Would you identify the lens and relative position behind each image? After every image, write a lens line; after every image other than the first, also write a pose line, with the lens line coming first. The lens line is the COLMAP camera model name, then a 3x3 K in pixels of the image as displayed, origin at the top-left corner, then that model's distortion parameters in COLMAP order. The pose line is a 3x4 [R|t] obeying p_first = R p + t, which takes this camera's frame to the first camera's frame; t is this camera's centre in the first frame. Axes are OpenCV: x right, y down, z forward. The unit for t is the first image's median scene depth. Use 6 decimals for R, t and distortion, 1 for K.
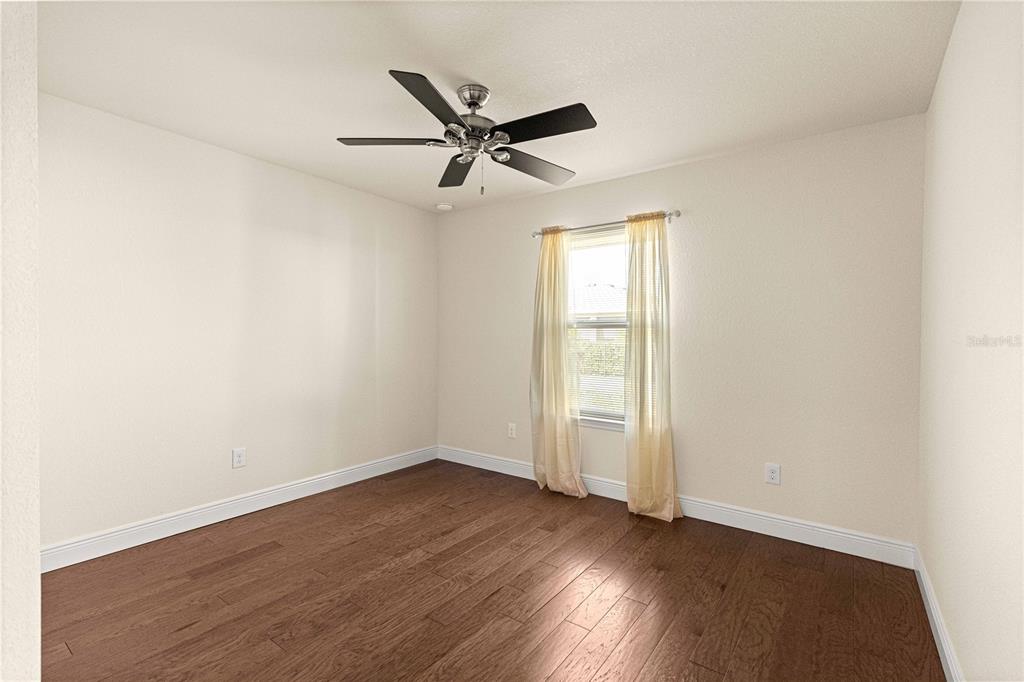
lens RADIAL K [[434.9, 0, 513.9], [0, 434.9, 333.8], [0, 0, 1]] dist [0.009638, -0.000402]
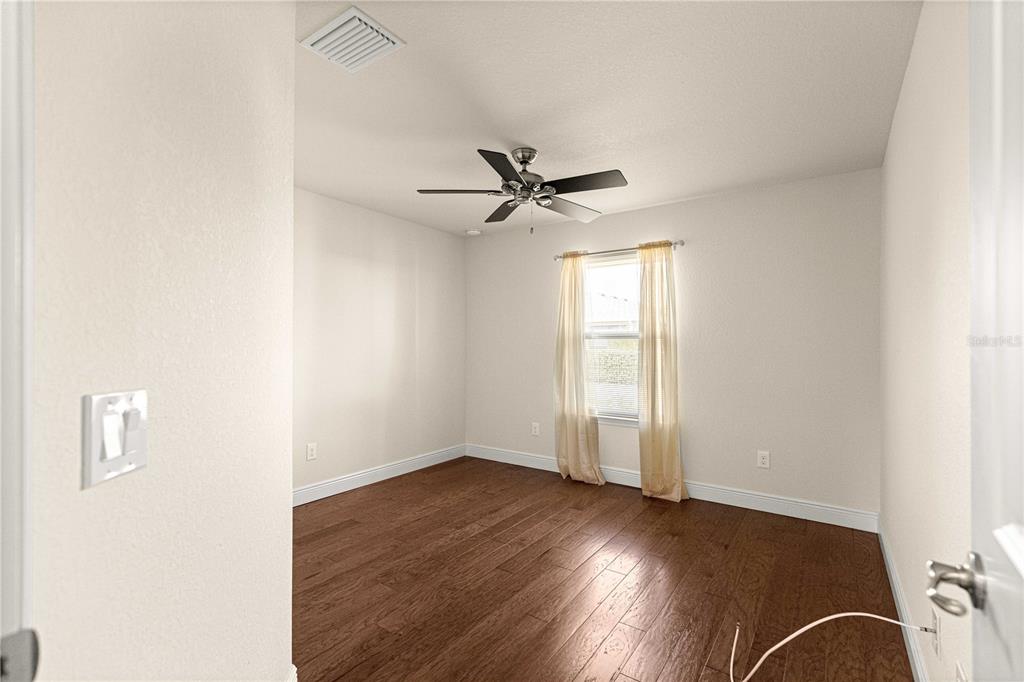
lens RADIAL K [[434.9, 0, 508.9], [0, 434.9, 338.2], [0, 0, 1]] dist [0.009638, -0.000402]
pose [[0.999860, -0.004903, 0.015979, -0.153541], [0.005030, 0.999956, -0.007896, -0.011064], [-0.015940, 0.007976, 0.999841, -0.235230]]
